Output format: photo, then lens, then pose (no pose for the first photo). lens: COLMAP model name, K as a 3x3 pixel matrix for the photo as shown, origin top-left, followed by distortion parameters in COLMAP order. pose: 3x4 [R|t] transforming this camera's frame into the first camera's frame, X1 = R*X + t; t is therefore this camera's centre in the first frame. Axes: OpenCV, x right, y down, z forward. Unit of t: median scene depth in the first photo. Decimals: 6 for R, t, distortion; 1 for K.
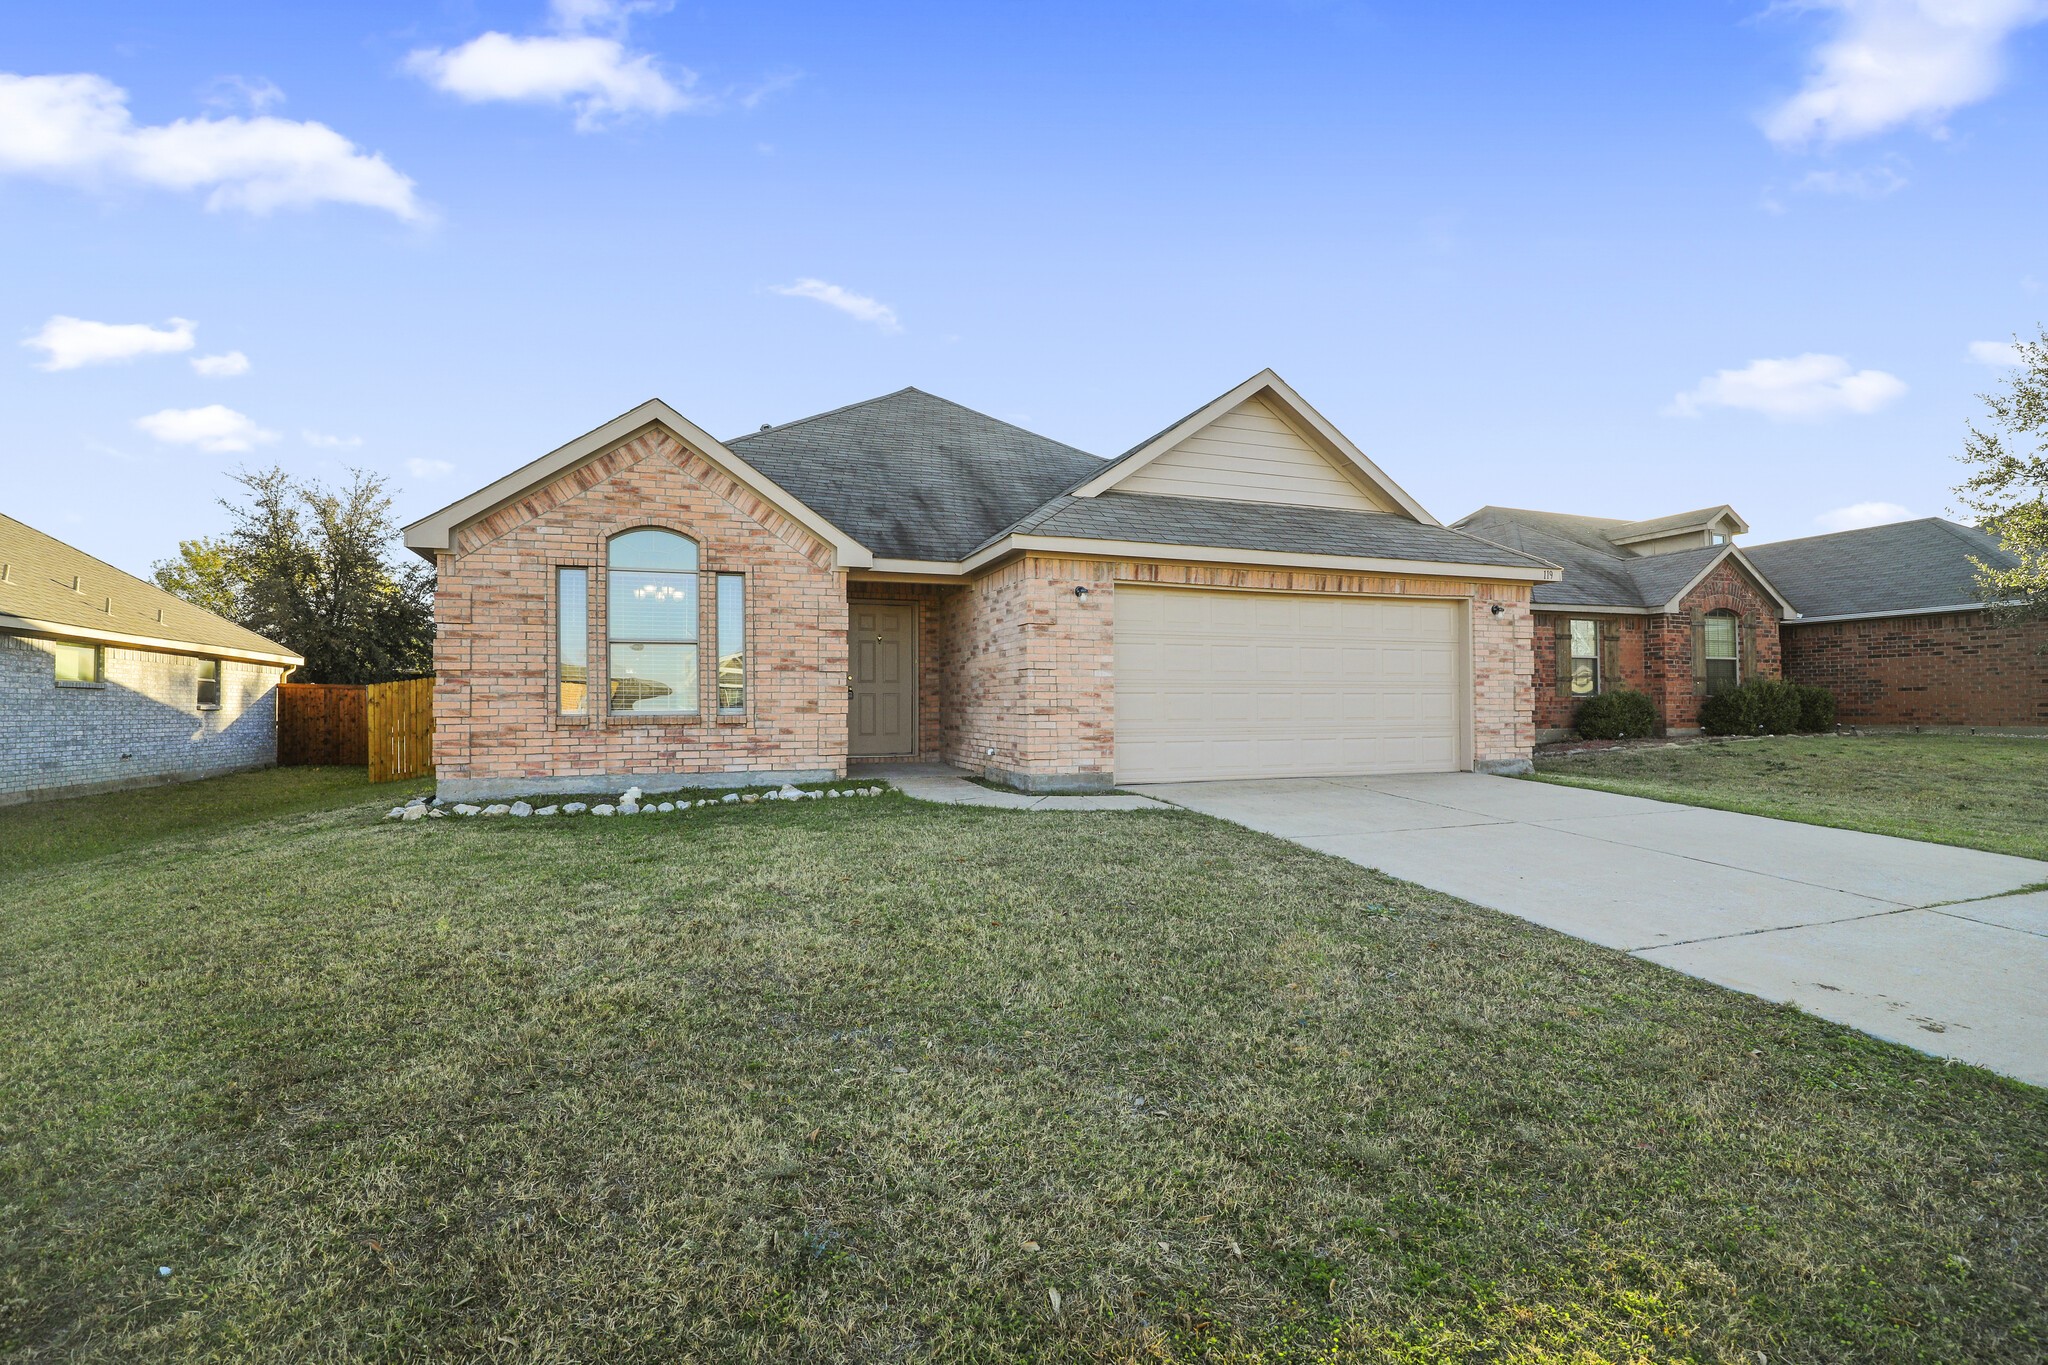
lens RADIAL K [[937.1, 0, 1030.9], [0, 937.1, 692.2], [0, 0, 1]] dist [-0.033333, 0.004161]
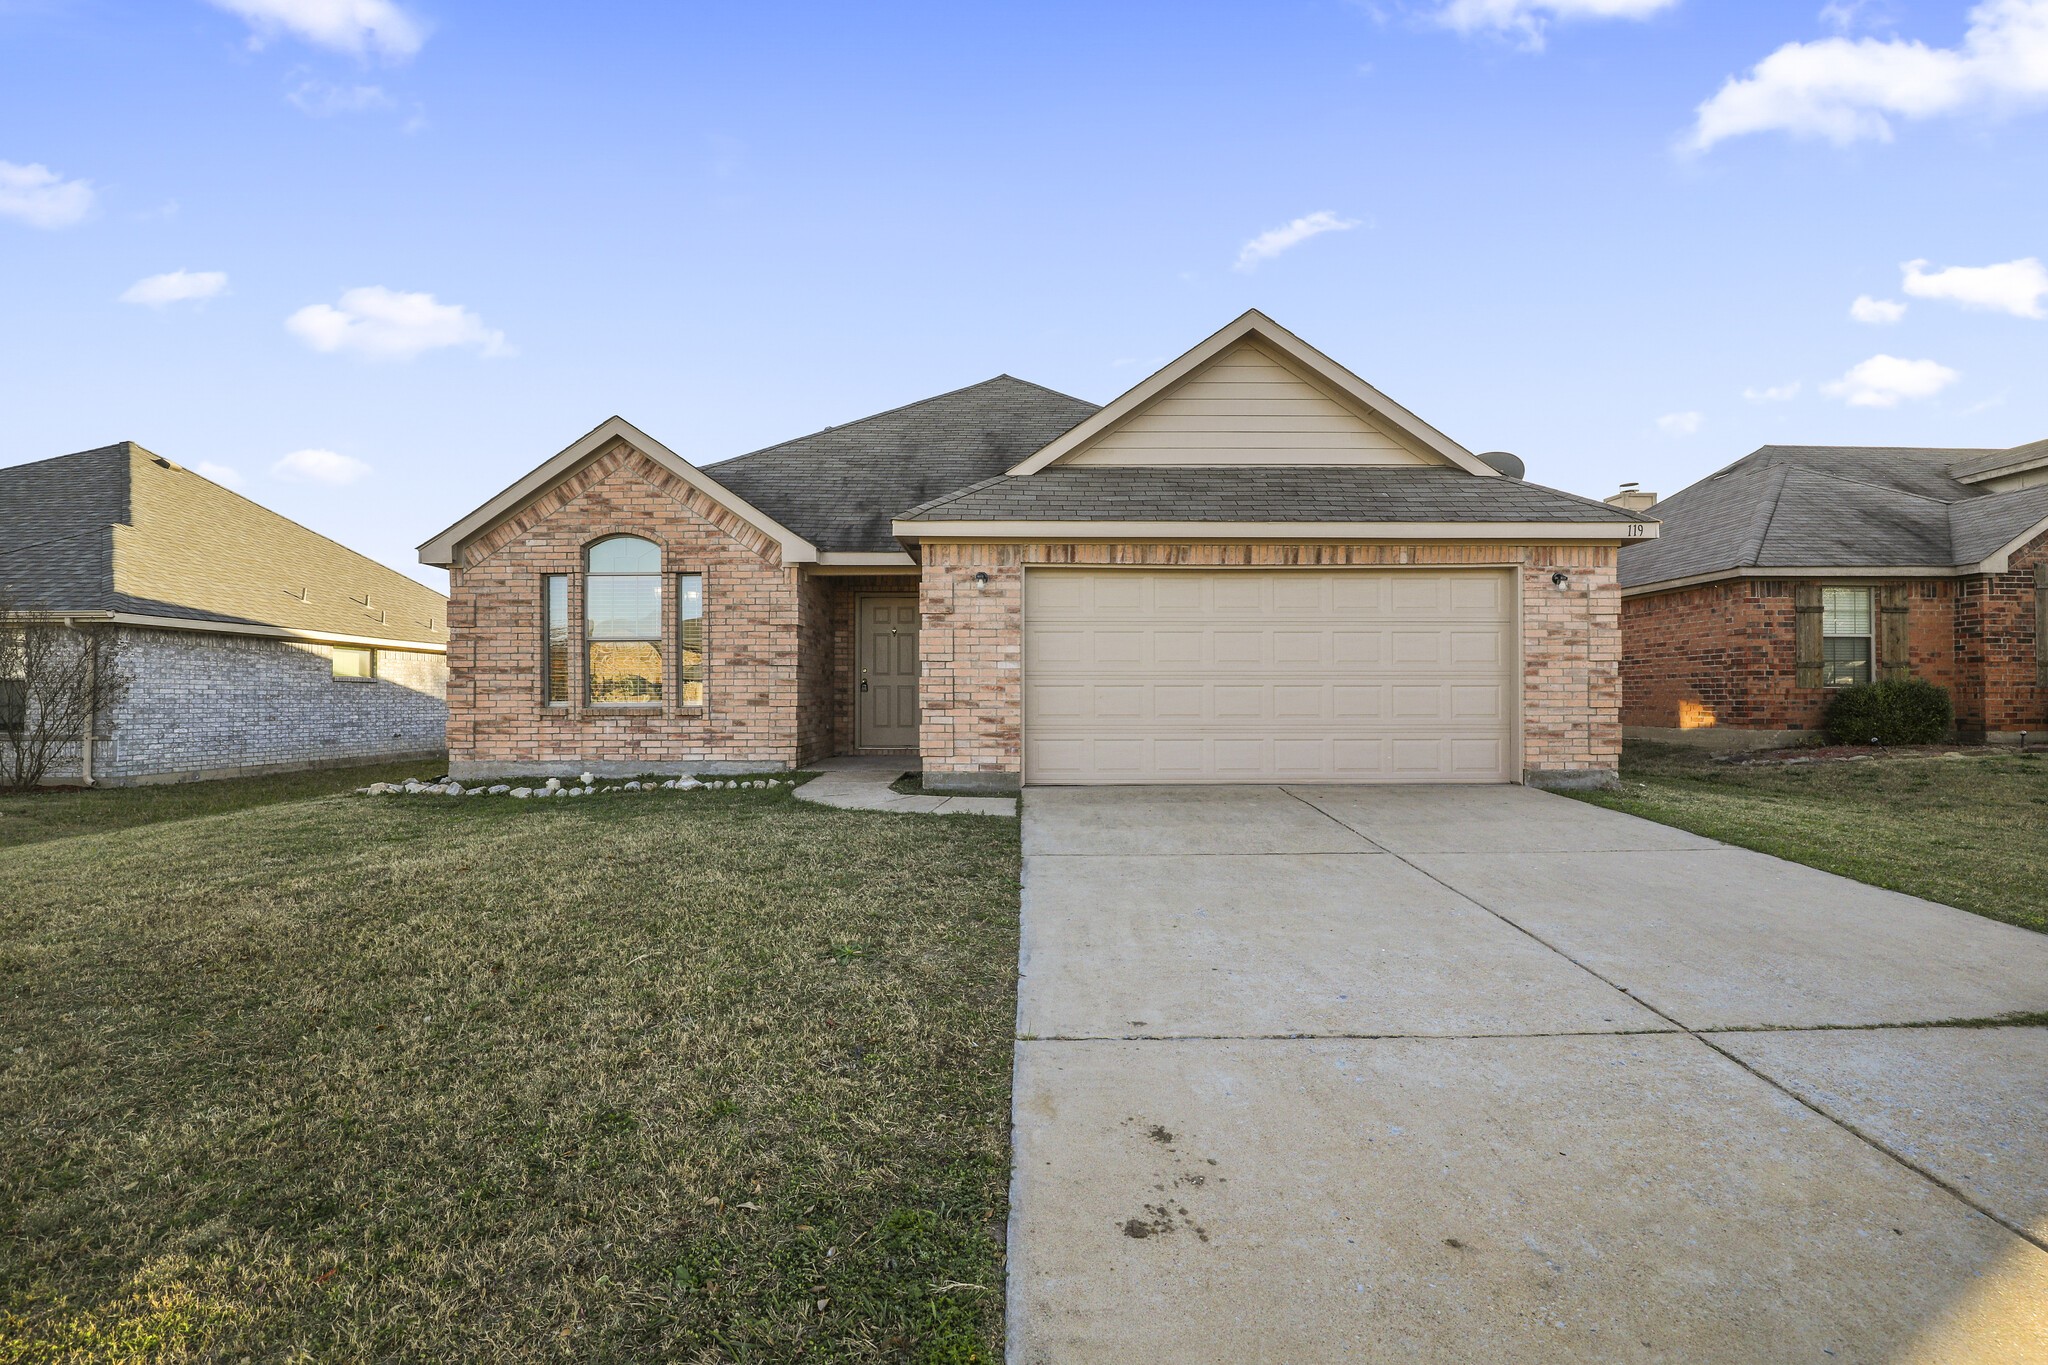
lens RADIAL K [[937.1, 0, 1030.9], [0, 937.1, 692.2], [0, 0, 1]] dist [-0.033333, 0.004161]
pose [[0.941554, 0.001174, -0.336861, 0.403994], [0.002695, 0.999936, 0.011017, -0.003352], [0.336852, -0.011281, 0.941490, 0.132410]]
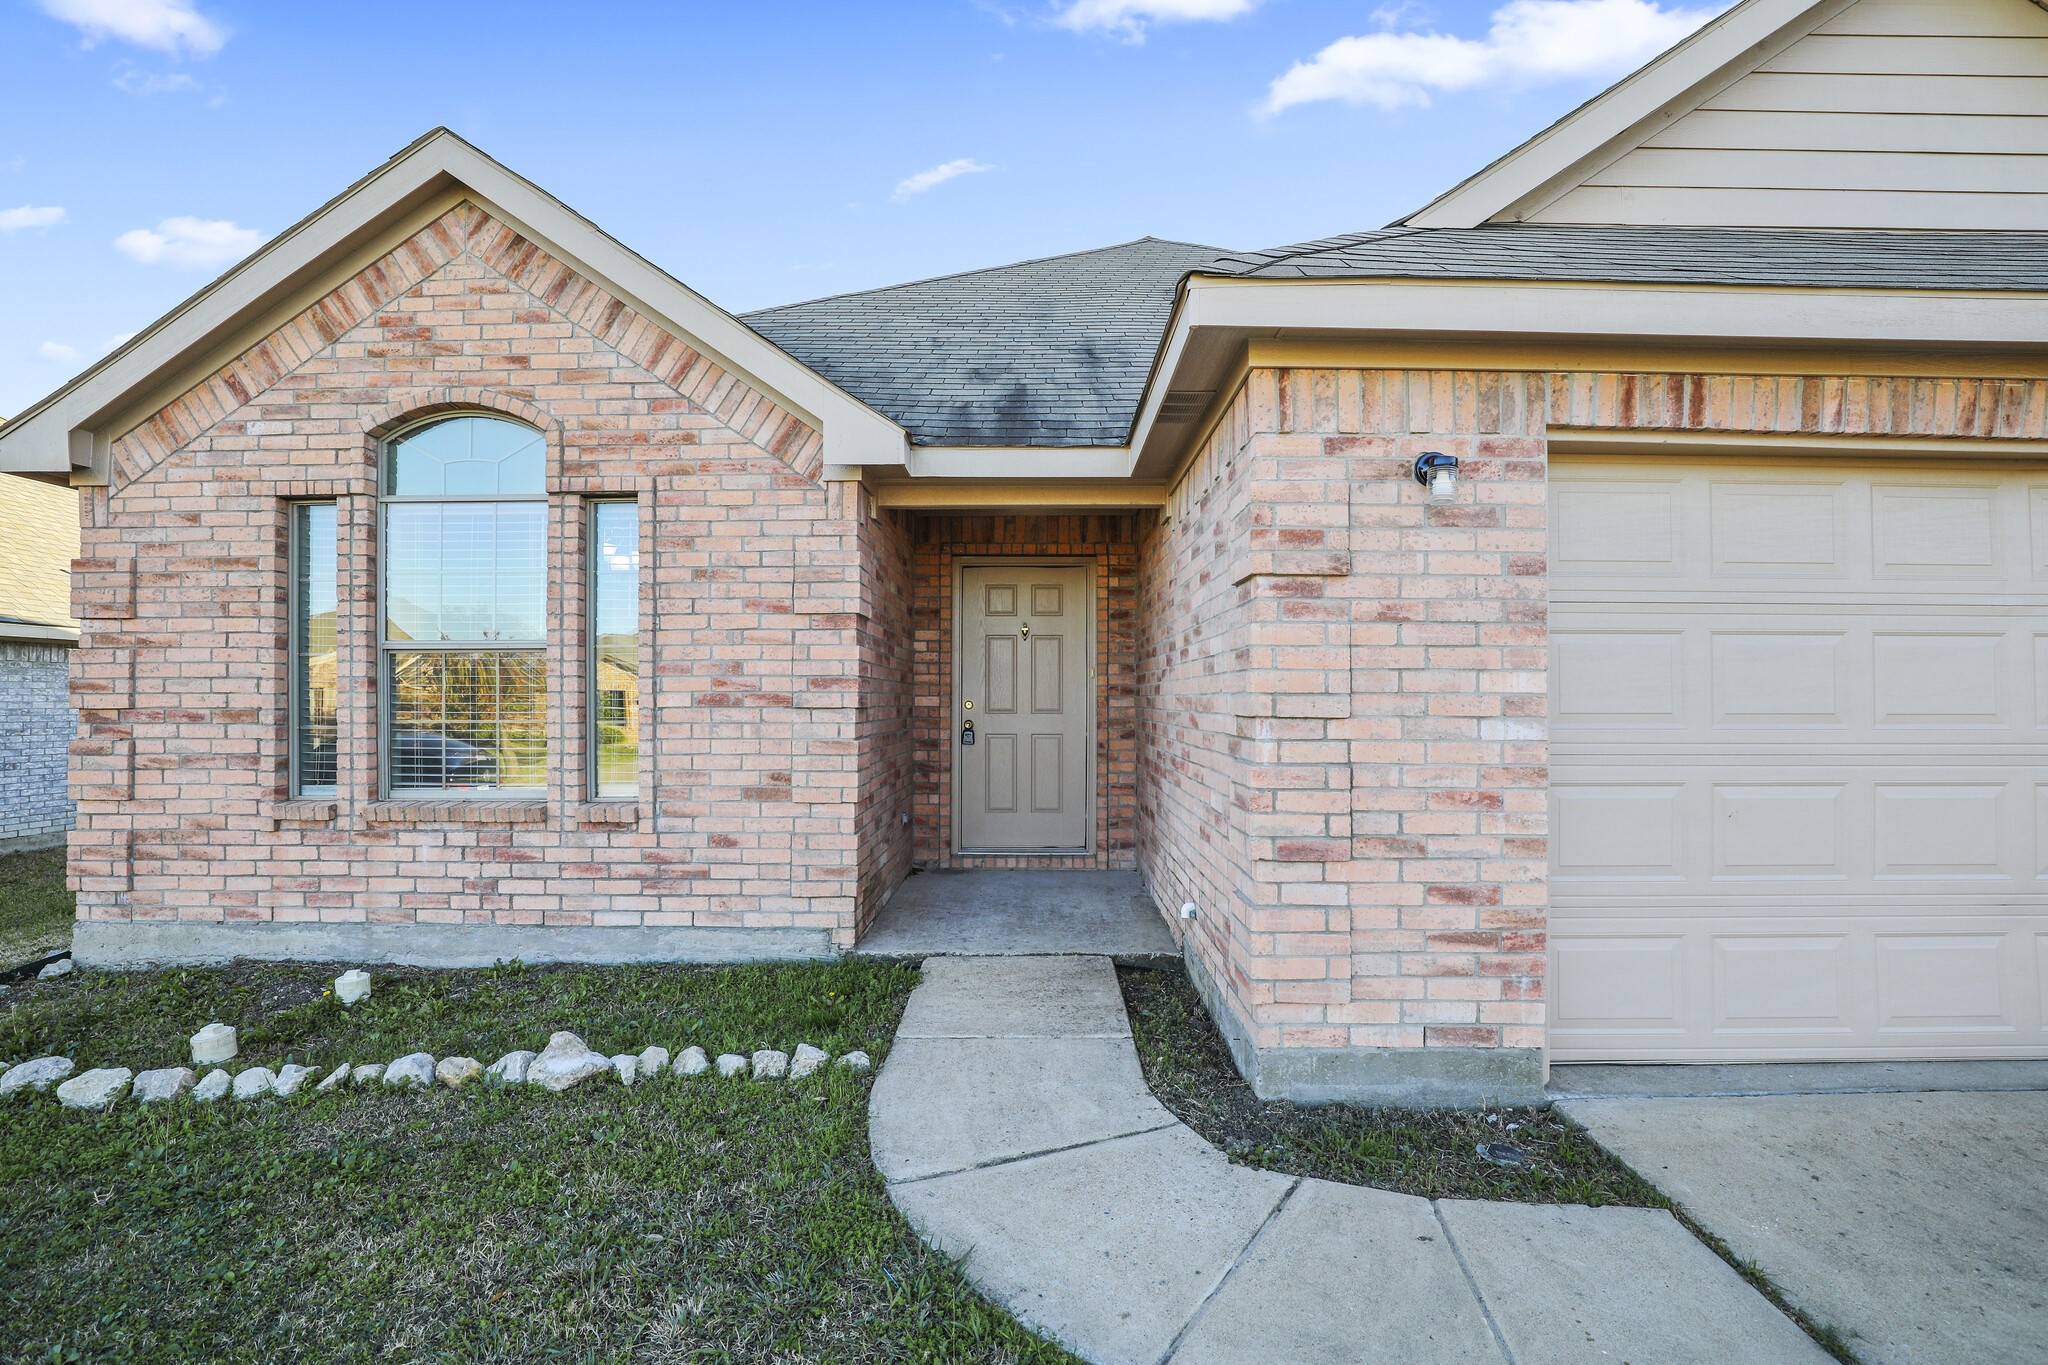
lens RADIAL K [[937.1, 0, 1030.9], [0, 937.1, 692.2], [0, 0, 1]] dist [-0.033333, 0.004161]
pose [[0.937077, 0.002949, -0.349110, 0.034954], [0.000191, 0.999960, 0.008957, -0.034632], [0.349123, -0.008460, 0.937039, 0.644866]]
